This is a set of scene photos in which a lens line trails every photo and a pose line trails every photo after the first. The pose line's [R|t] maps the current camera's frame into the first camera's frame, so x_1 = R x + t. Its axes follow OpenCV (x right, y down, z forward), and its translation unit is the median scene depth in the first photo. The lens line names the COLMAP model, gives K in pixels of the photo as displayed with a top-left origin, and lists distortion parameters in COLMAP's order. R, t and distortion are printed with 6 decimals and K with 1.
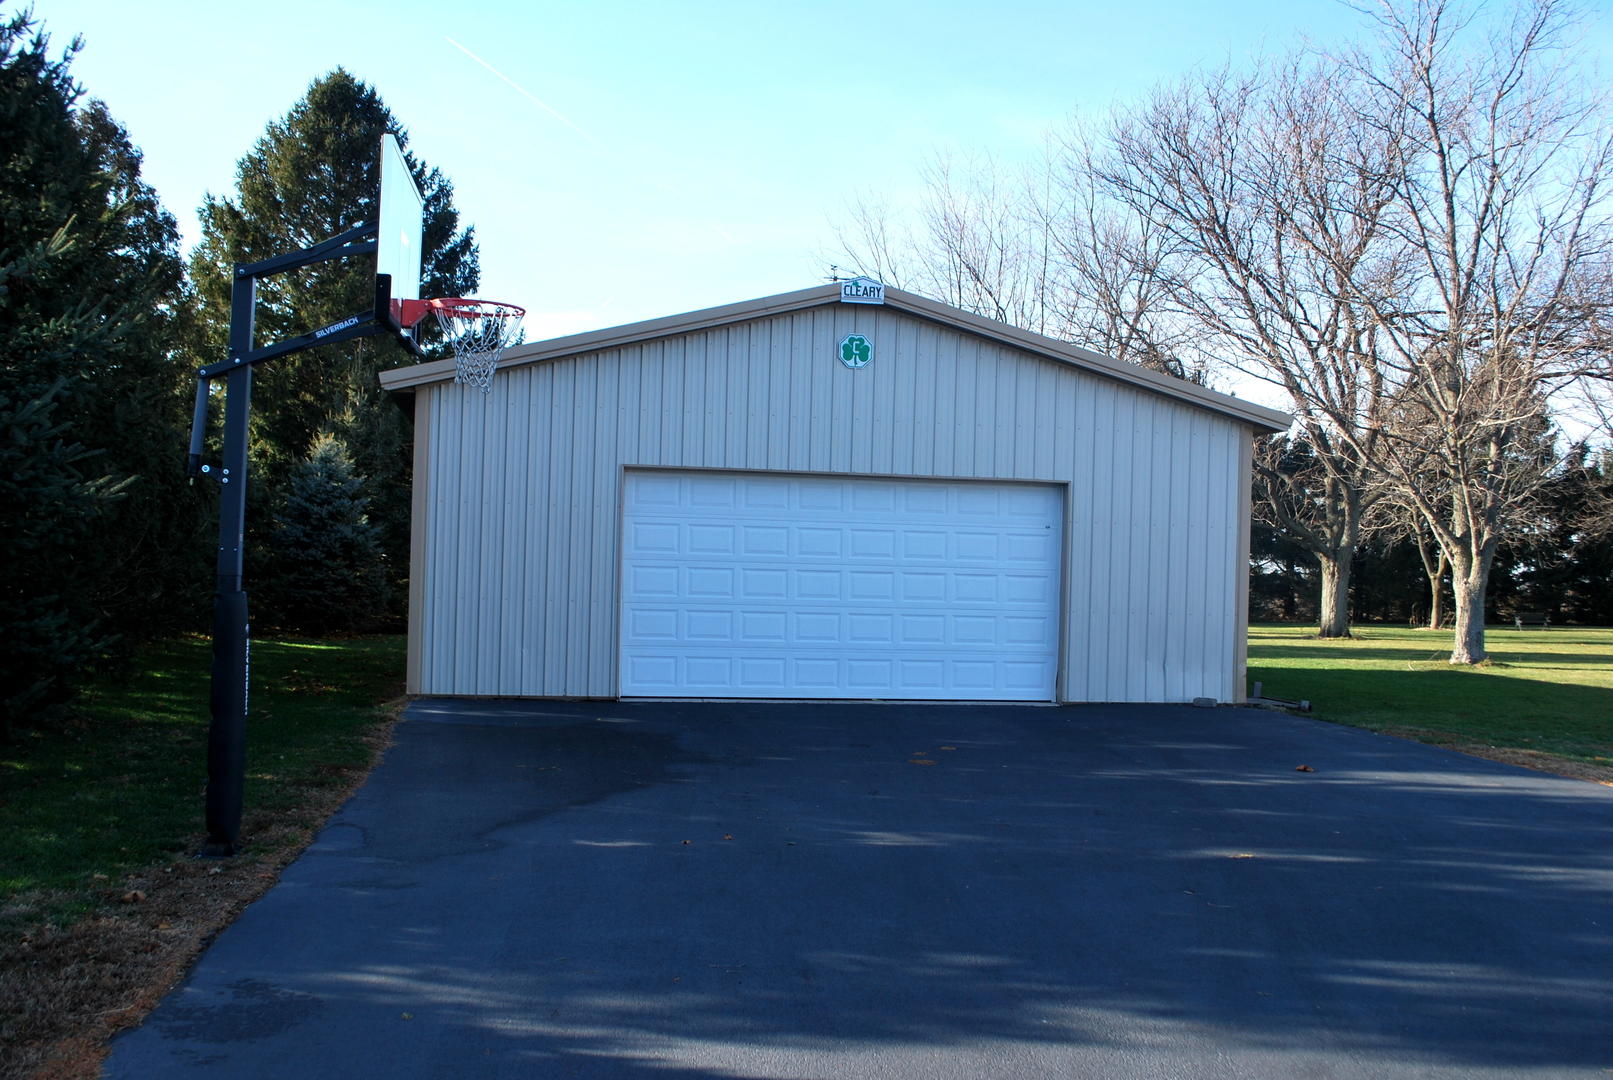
lens RADIAL K [[1550.4, 0, 814.2], [0, 1550.4, 568.3], [0, 0, 1]] dist [-0.067604, 0.000243]
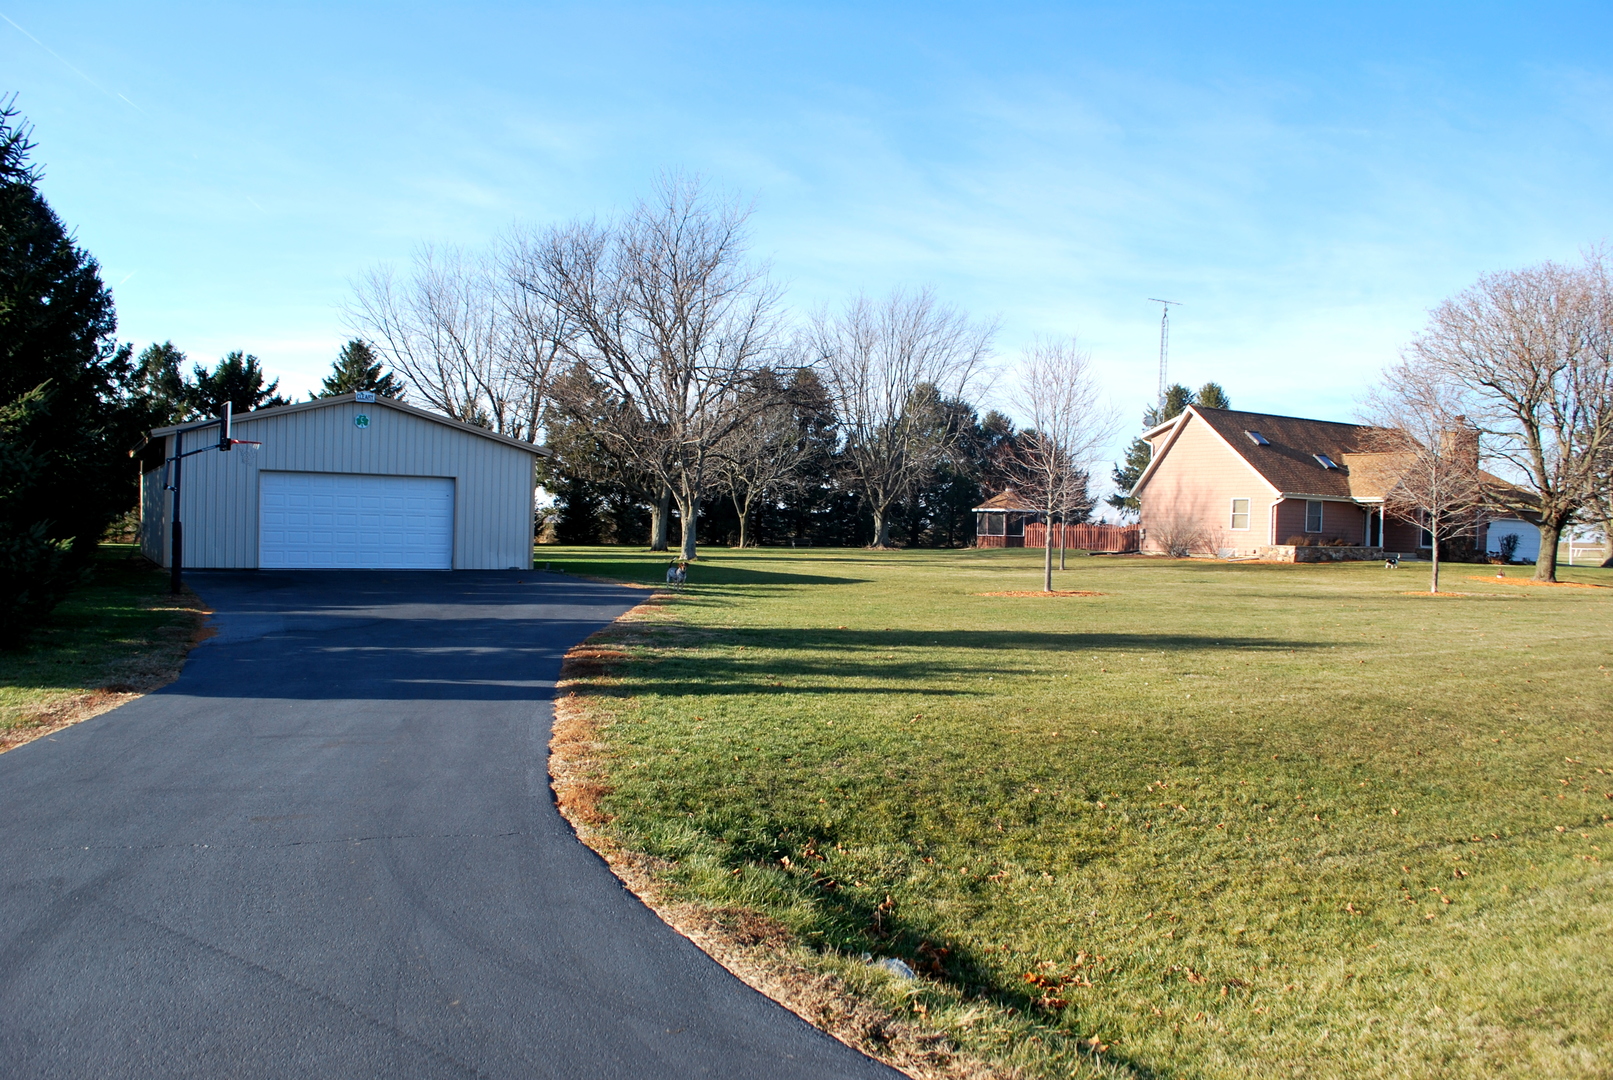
lens RADIAL K [[1280.6, 0, 816.4], [0, 1280.6, 561.1], [0, 0, 1]] dist [-0.084885, 0.015405]
pose [[0.935677, -0.011148, 0.352682, -0.005125], [-0.003409, 0.999169, 0.040627, -0.004964], [-0.352841, -0.039216, 0.934861, -0.647571]]
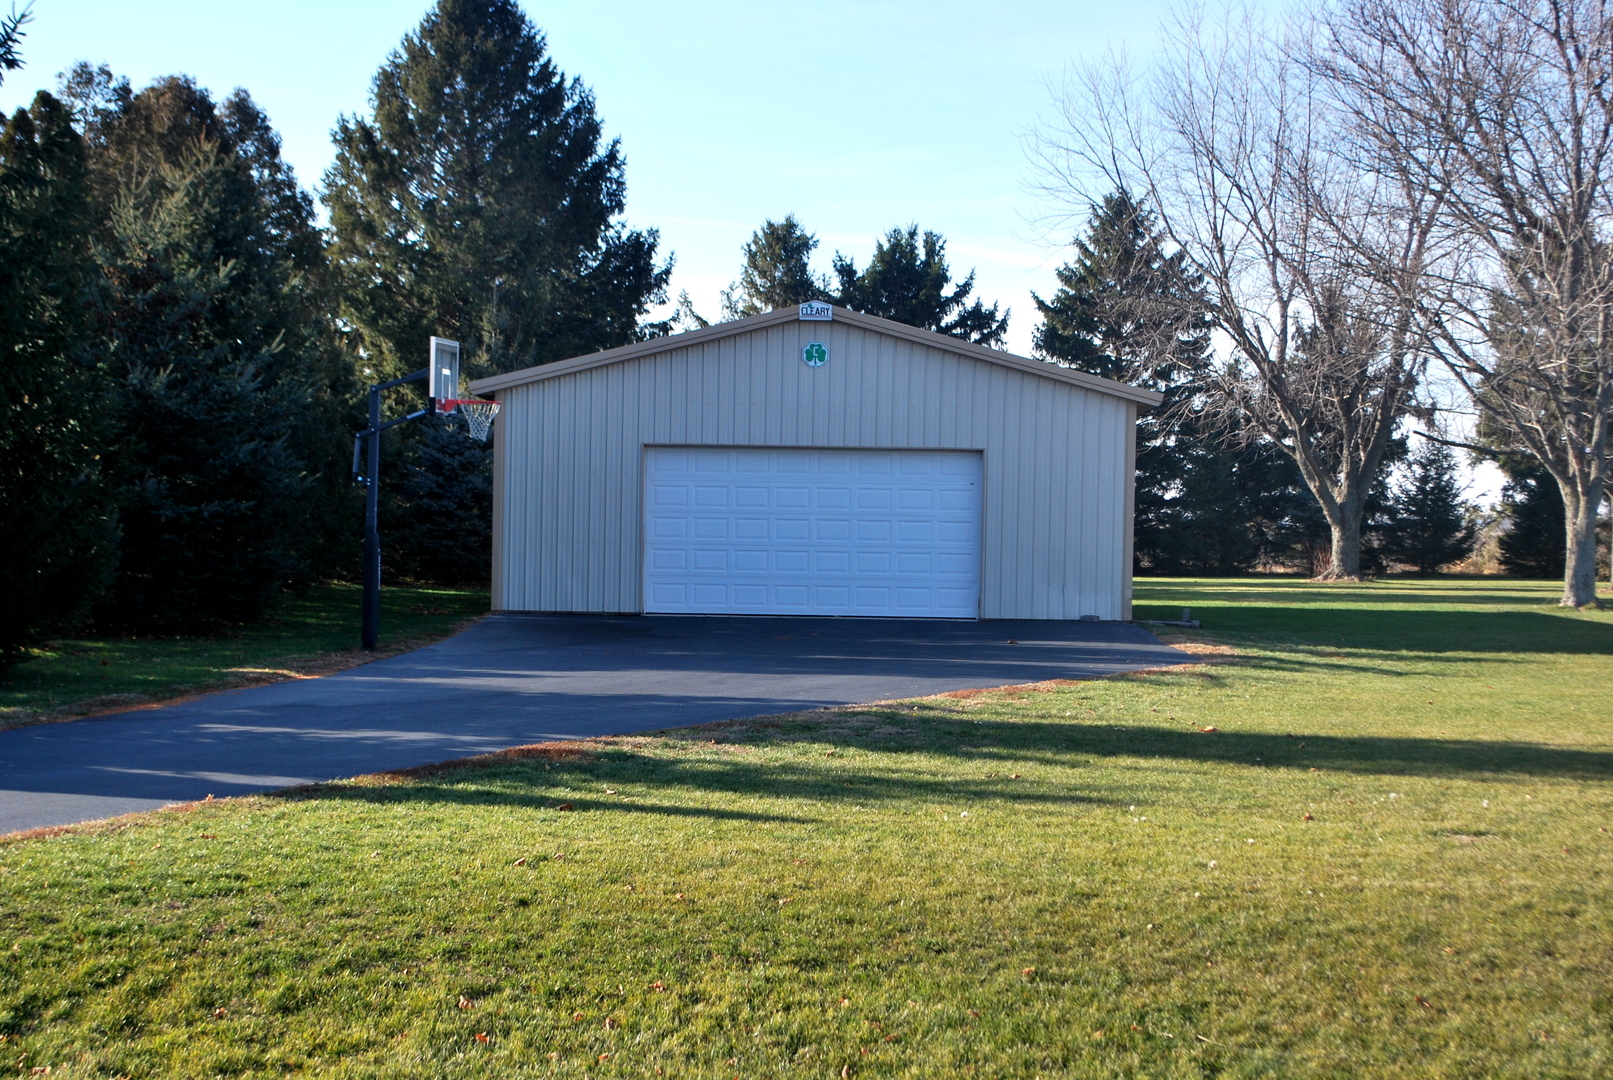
lens RADIAL K [[2600.7, 0, 806.5], [0, 2600.7, 540.0], [0, 0, 1]] dist [-0.016089, -0.030402]
pose [[0.981108, -0.007141, -0.193327, 0.276901], [0.009445, 0.999895, 0.010995, -0.003137], [0.193228, -0.012614, 0.981073, -0.736629]]
